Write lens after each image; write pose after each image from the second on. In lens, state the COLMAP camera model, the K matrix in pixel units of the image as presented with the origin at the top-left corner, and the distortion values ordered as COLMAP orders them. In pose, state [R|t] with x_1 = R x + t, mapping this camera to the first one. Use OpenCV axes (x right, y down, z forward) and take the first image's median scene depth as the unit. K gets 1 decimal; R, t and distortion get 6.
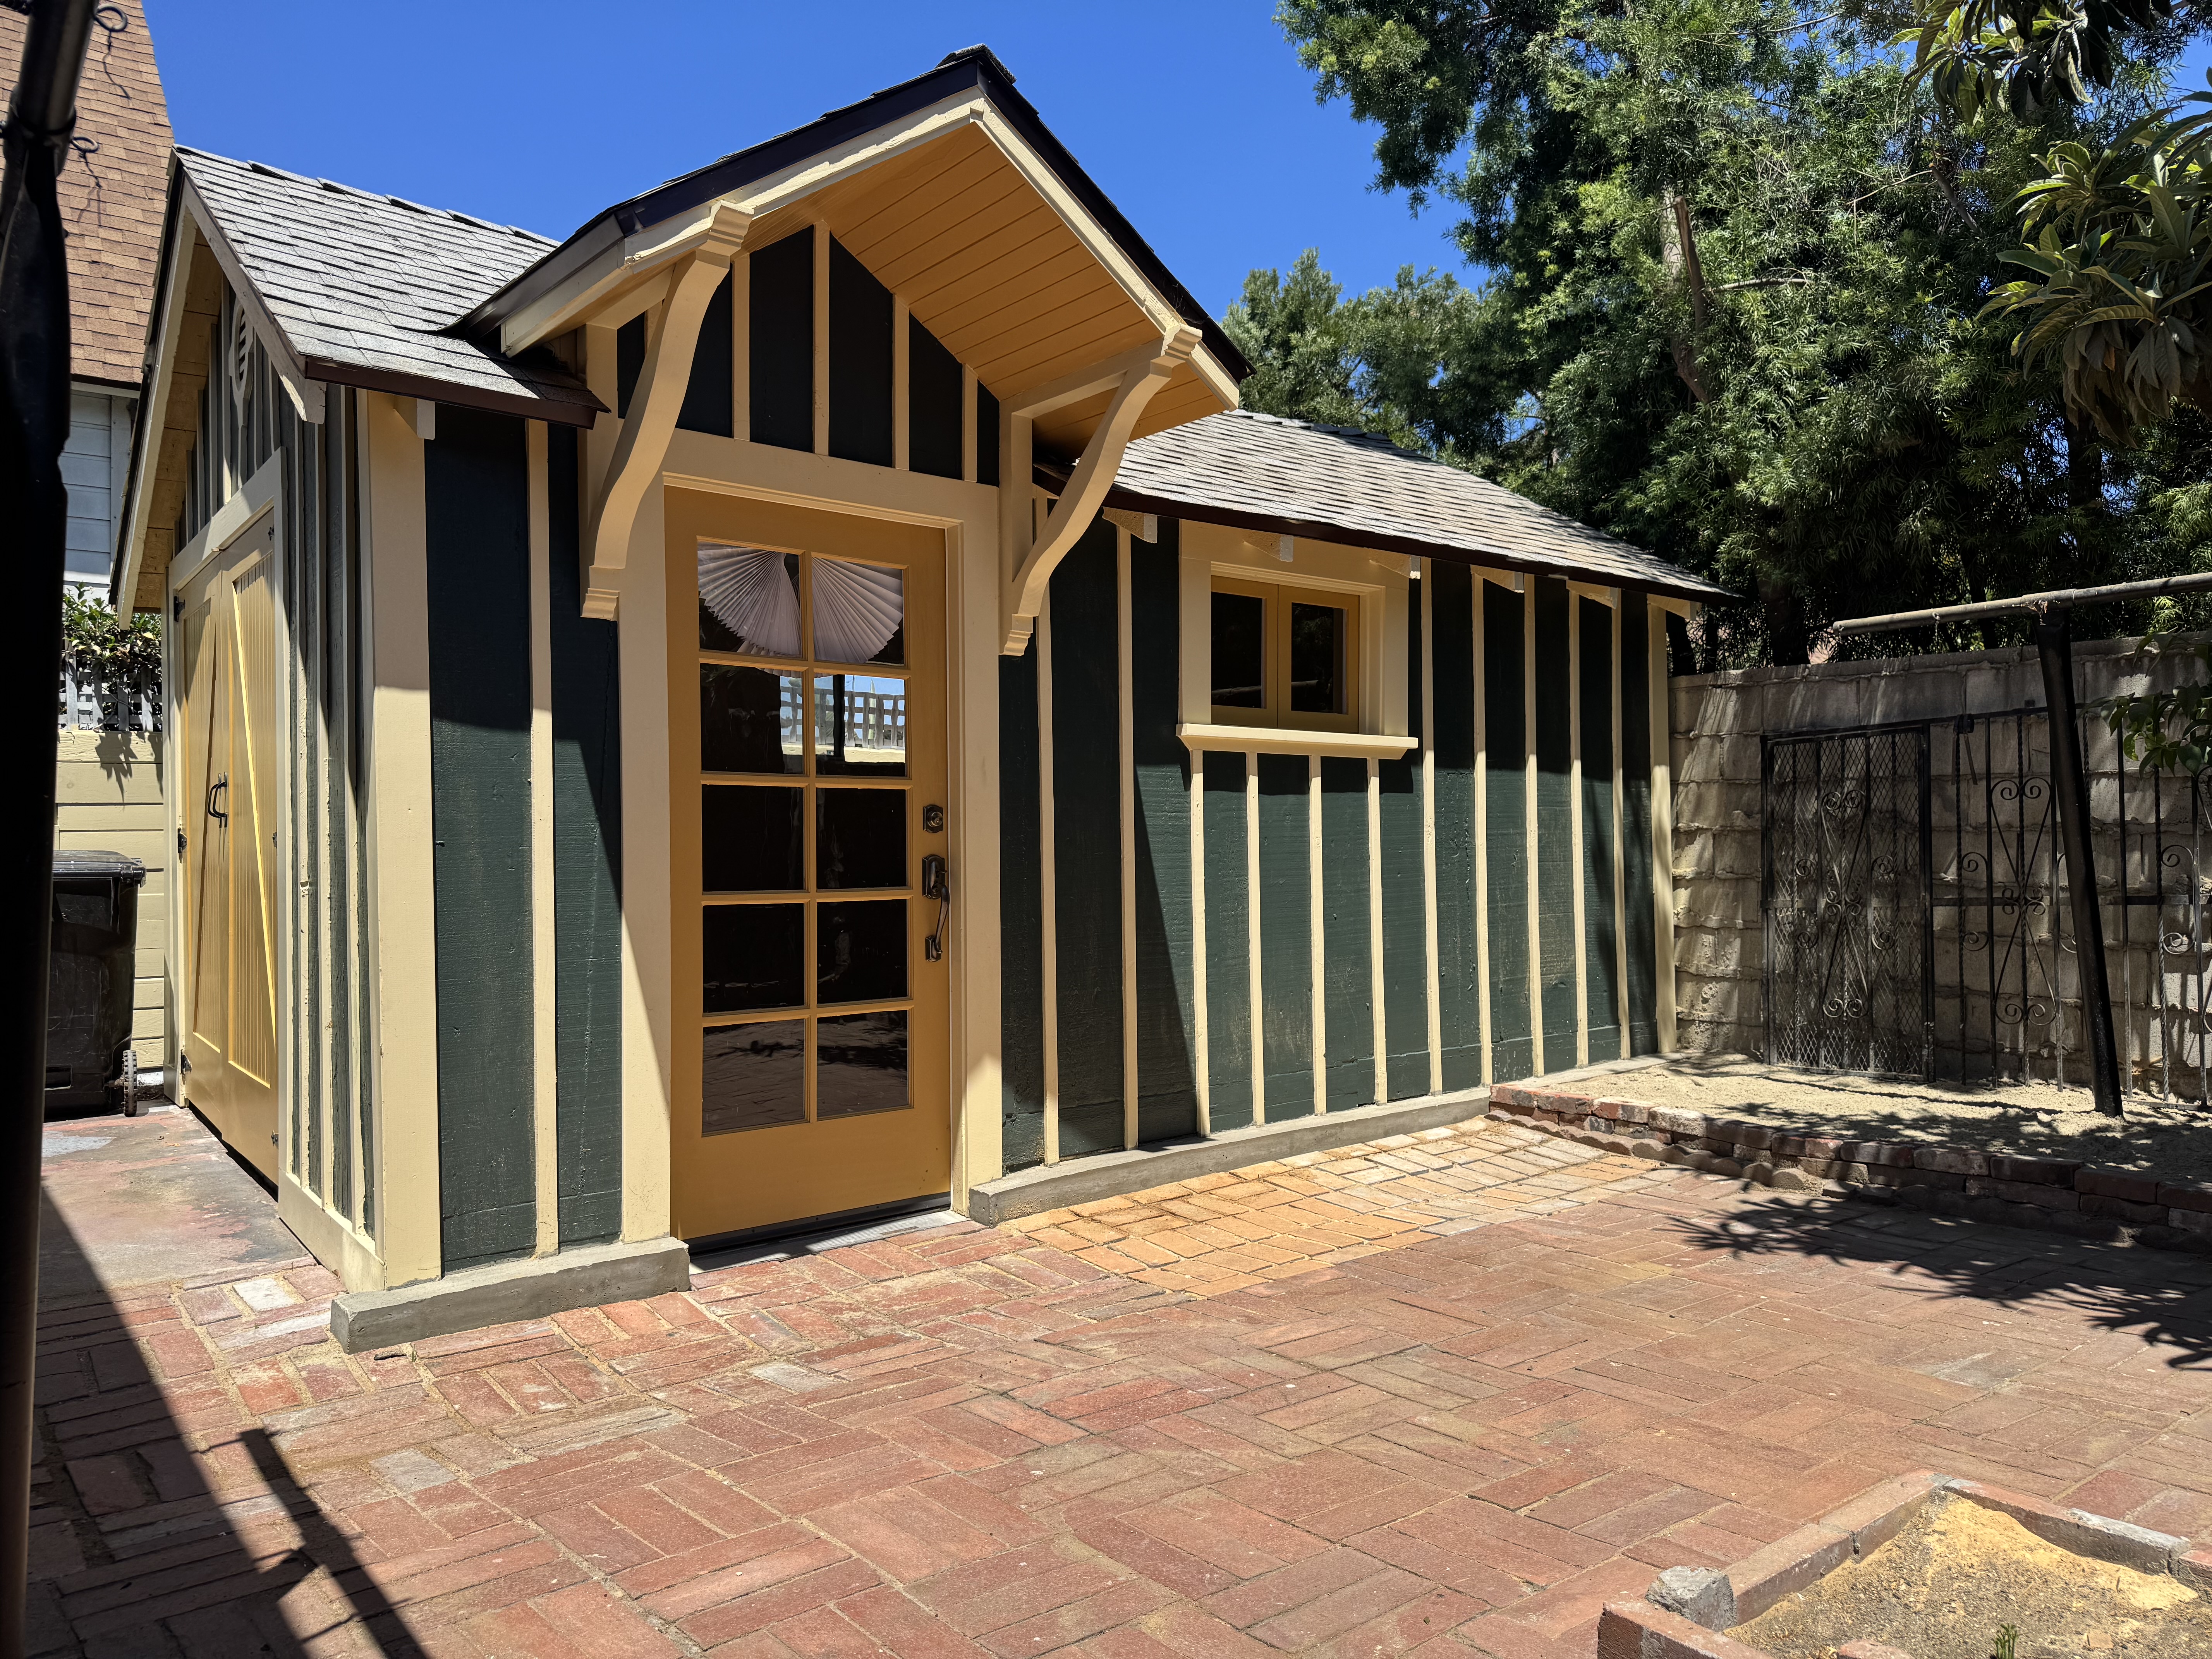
lens RADIAL K [[1552.3, 0, 1101.3], [0, 1552.3, 835.7], [0, 0, 1]] dist [0.049559, -0.052837]
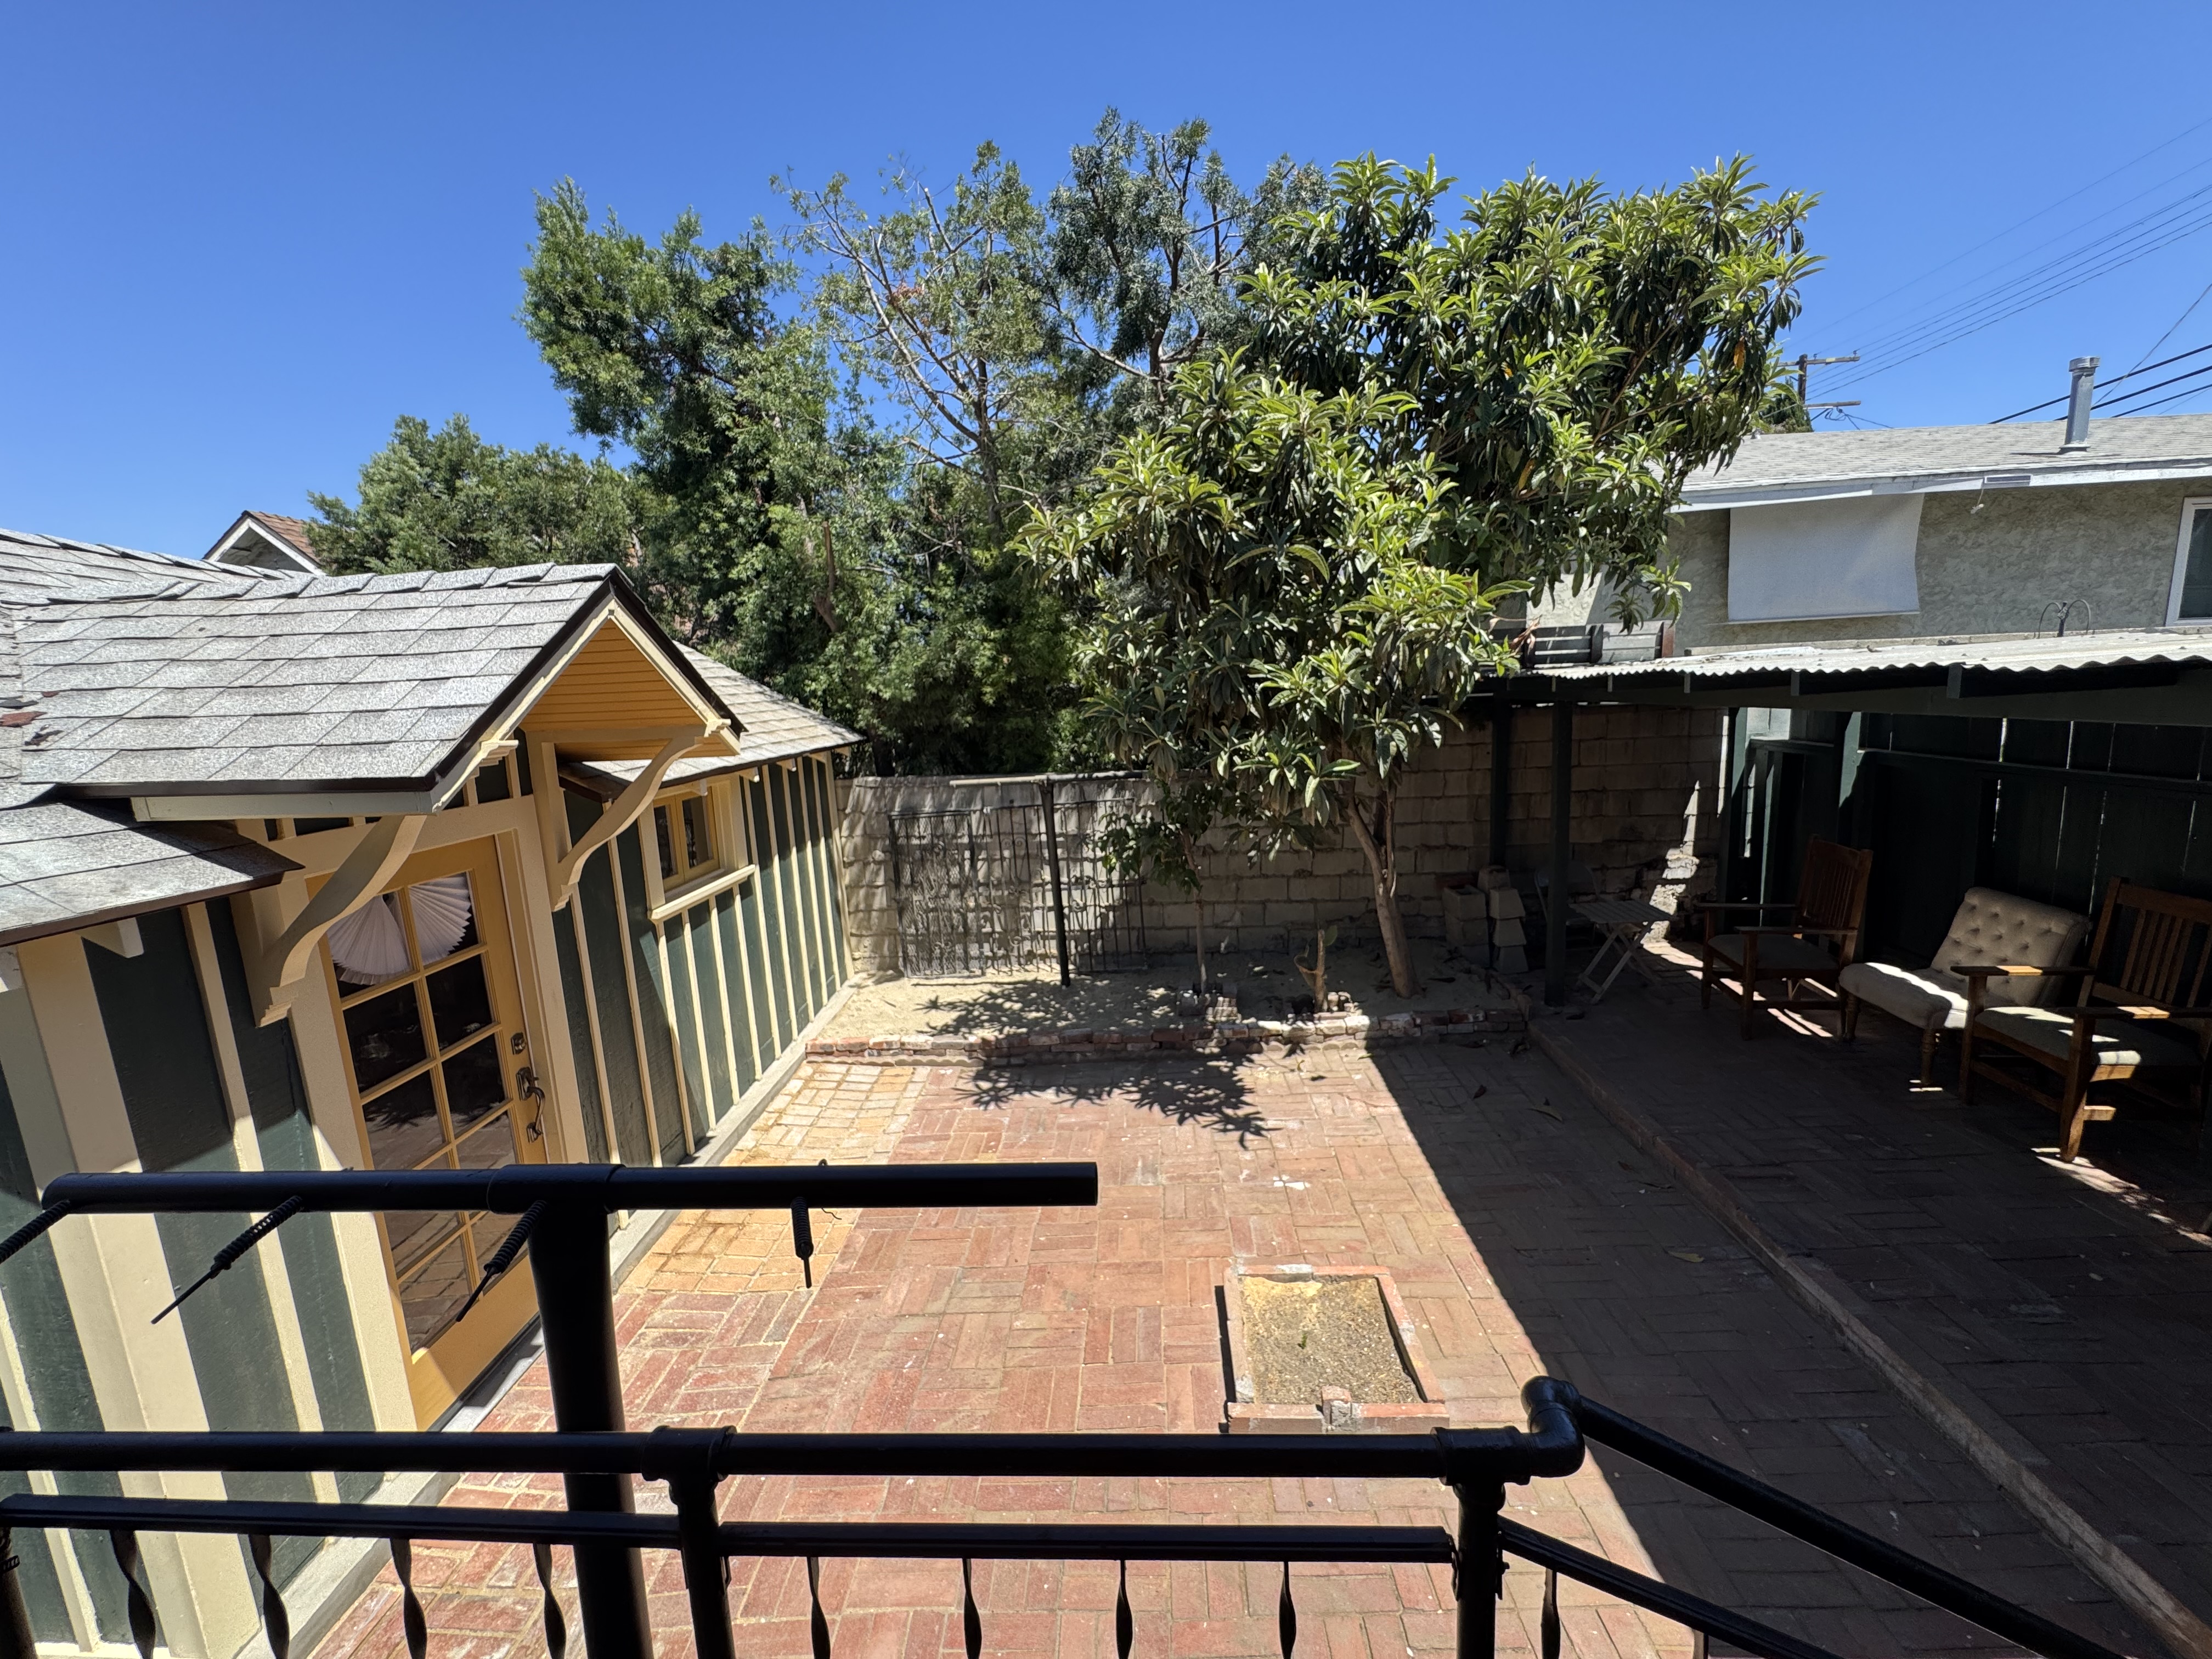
lens RADIAL K [[885.7, 0, 1103.2], [0, 885.7, 826.7], [0, 0, 1]] dist [-0.004847, 0.001097]
pose [[0.652699, -0.142870, 0.744024, -0.279824], [0.039595, 0.987149, 0.154821, -0.258260], [-0.756582, -0.071592, 0.649968, 0.096199]]
